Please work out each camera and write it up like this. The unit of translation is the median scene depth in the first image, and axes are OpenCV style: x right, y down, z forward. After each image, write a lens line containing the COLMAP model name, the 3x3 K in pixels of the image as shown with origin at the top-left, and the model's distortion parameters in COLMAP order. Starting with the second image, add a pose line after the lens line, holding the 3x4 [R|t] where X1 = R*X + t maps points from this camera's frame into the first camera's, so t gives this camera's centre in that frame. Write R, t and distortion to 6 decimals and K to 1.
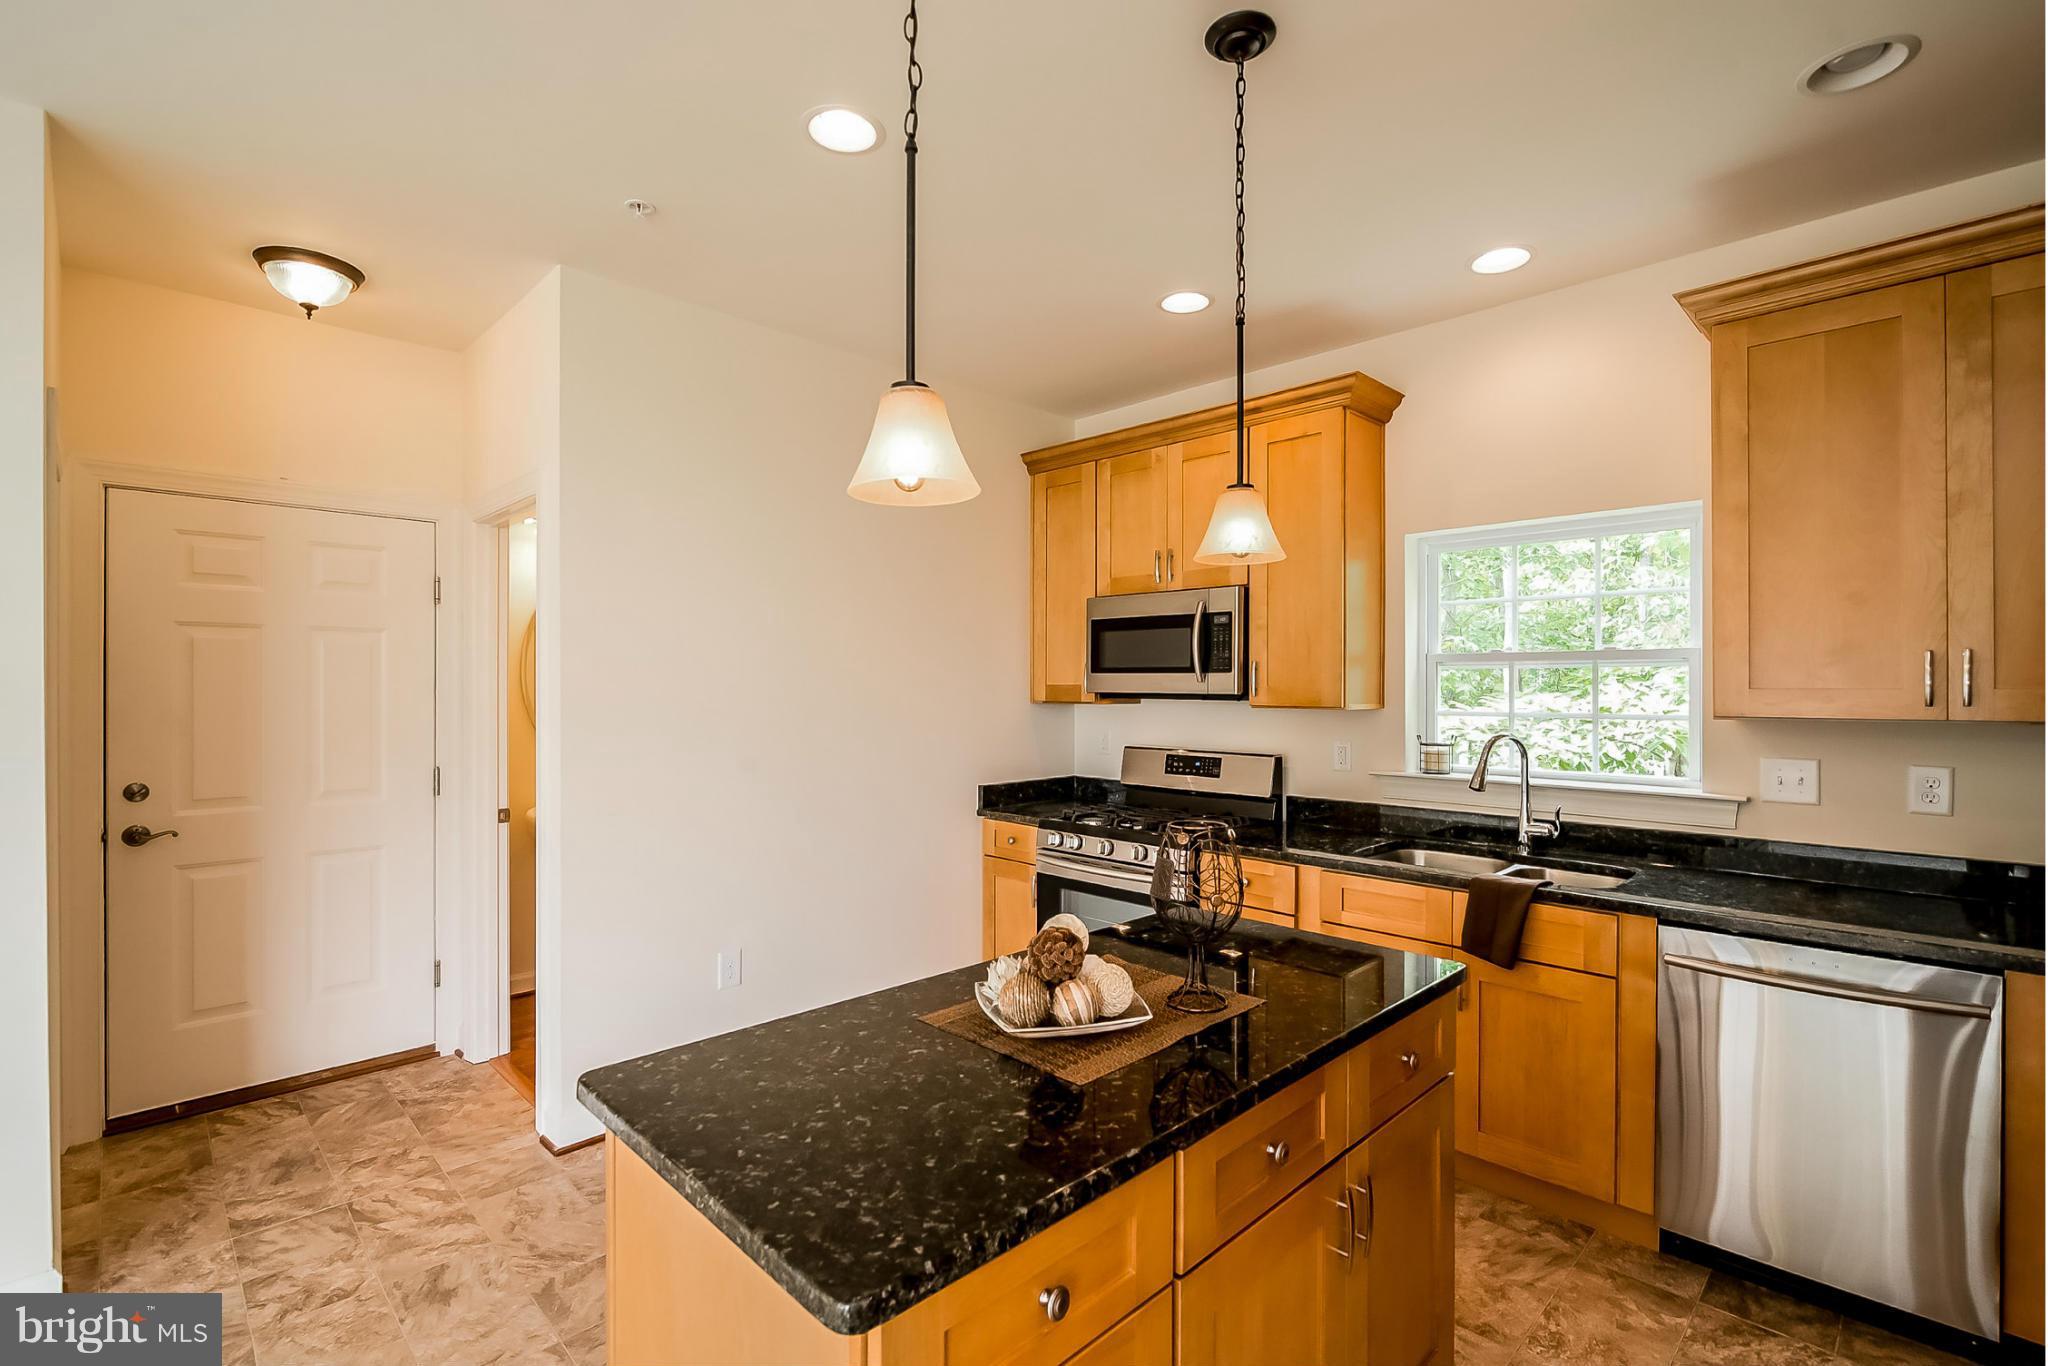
lens RADIAL K [[940.5, 0, 1040.7], [0, 940.5, 680.3], [0, 0, 1]] dist [-0.013678, -0.000433]
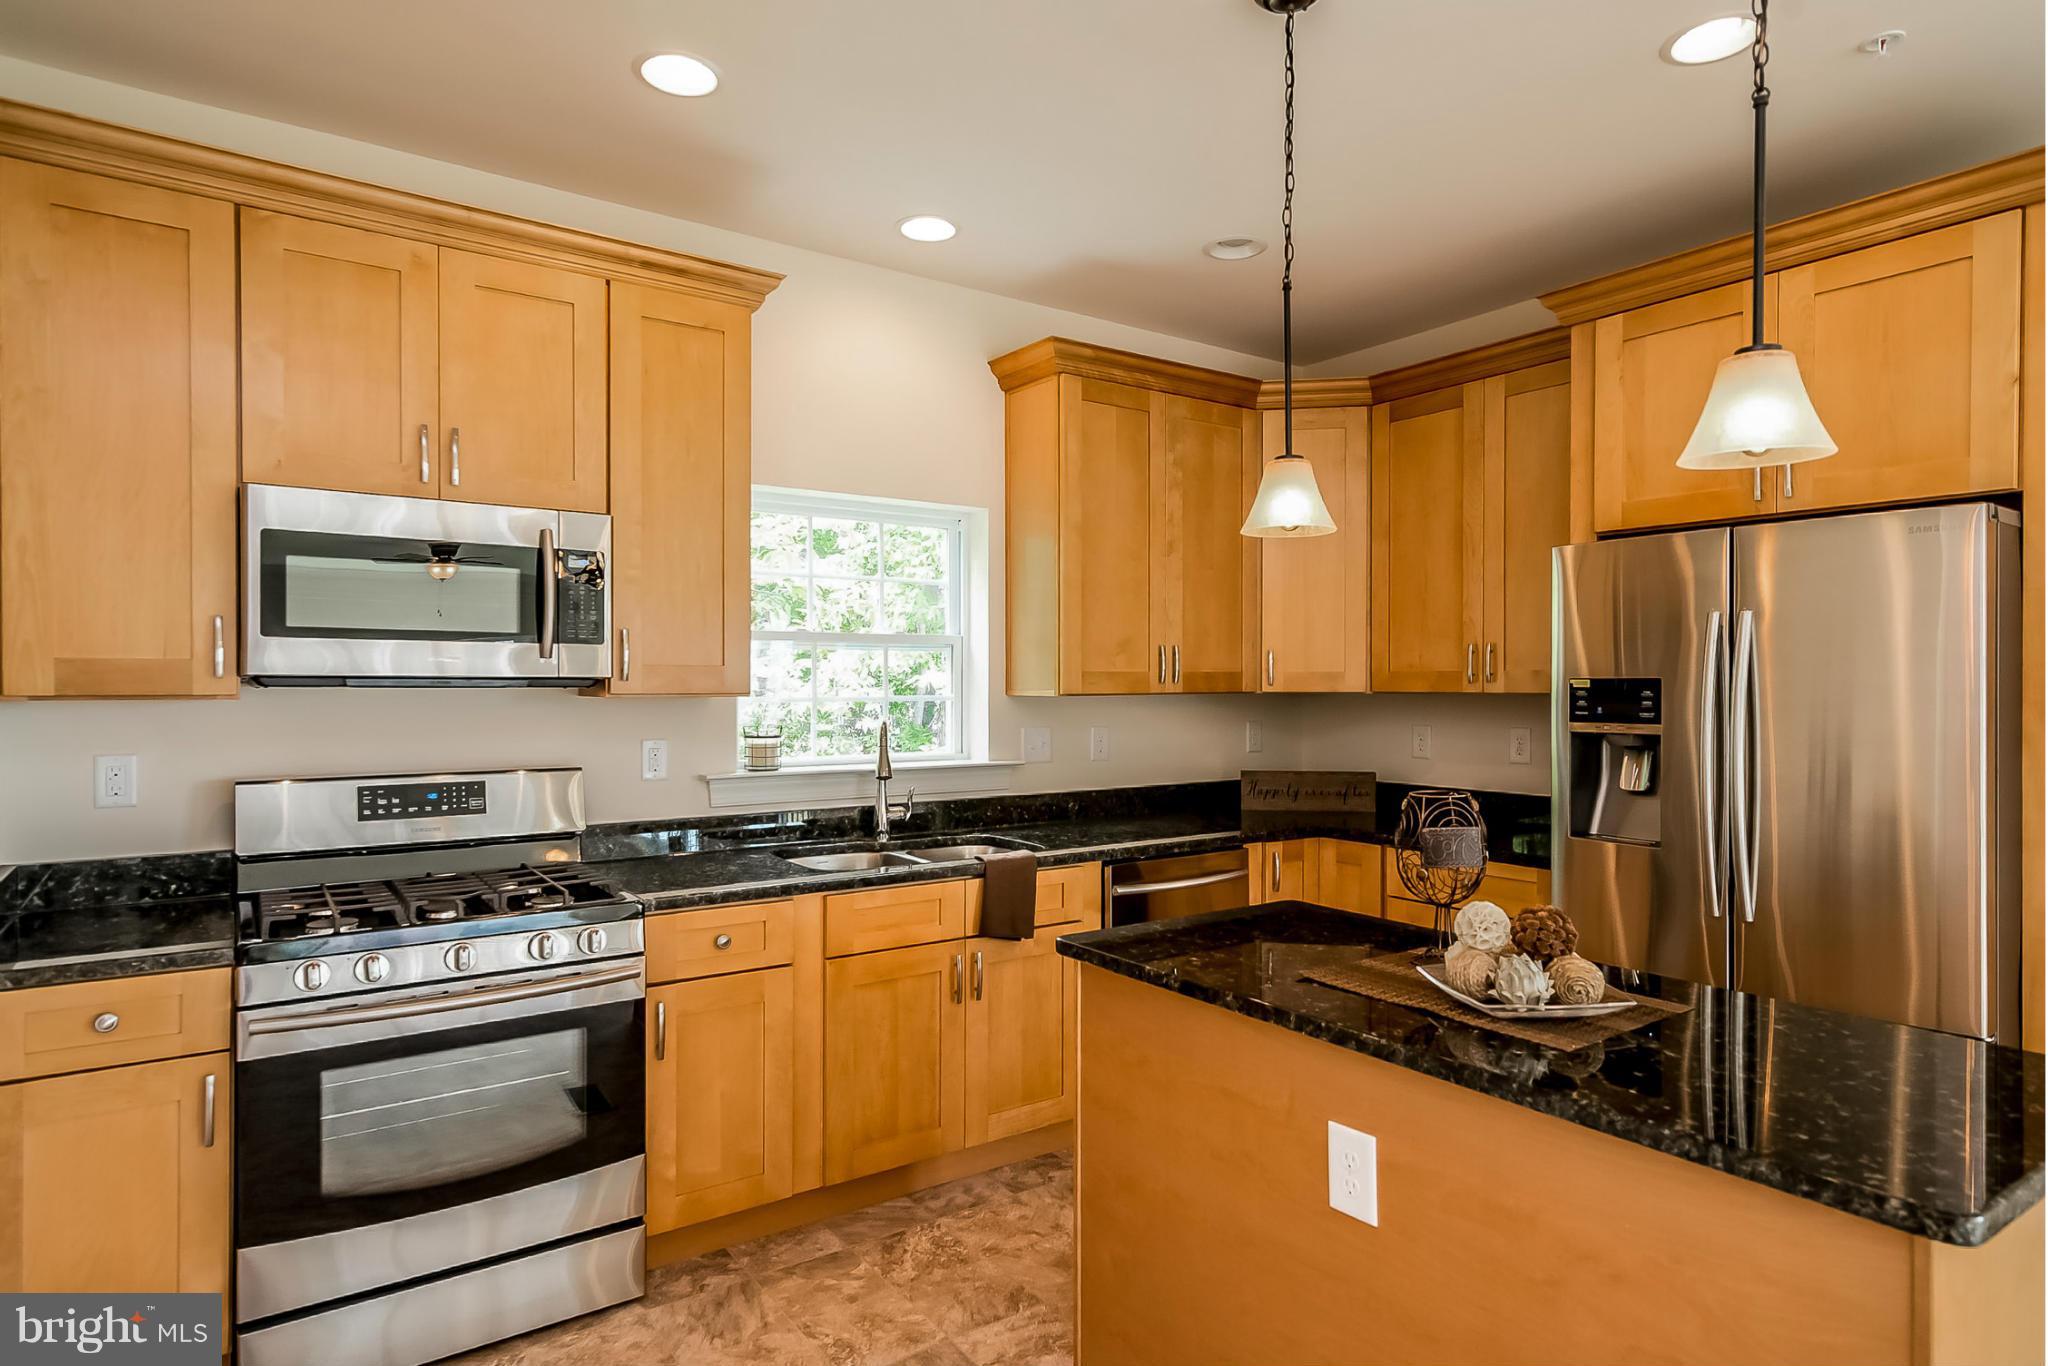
lens RADIAL K [[1136.1, 0, 1030.7], [0, 1136.1, 681.3], [0, 0, 1]] dist [0.027525, 0.000471]
pose [[0.170155, -0.004609, 0.985407, -0.625483], [-0.009559, 0.999934, 0.006328, 0.010801], [-0.985371, -0.010496, 0.170100, 0.657062]]
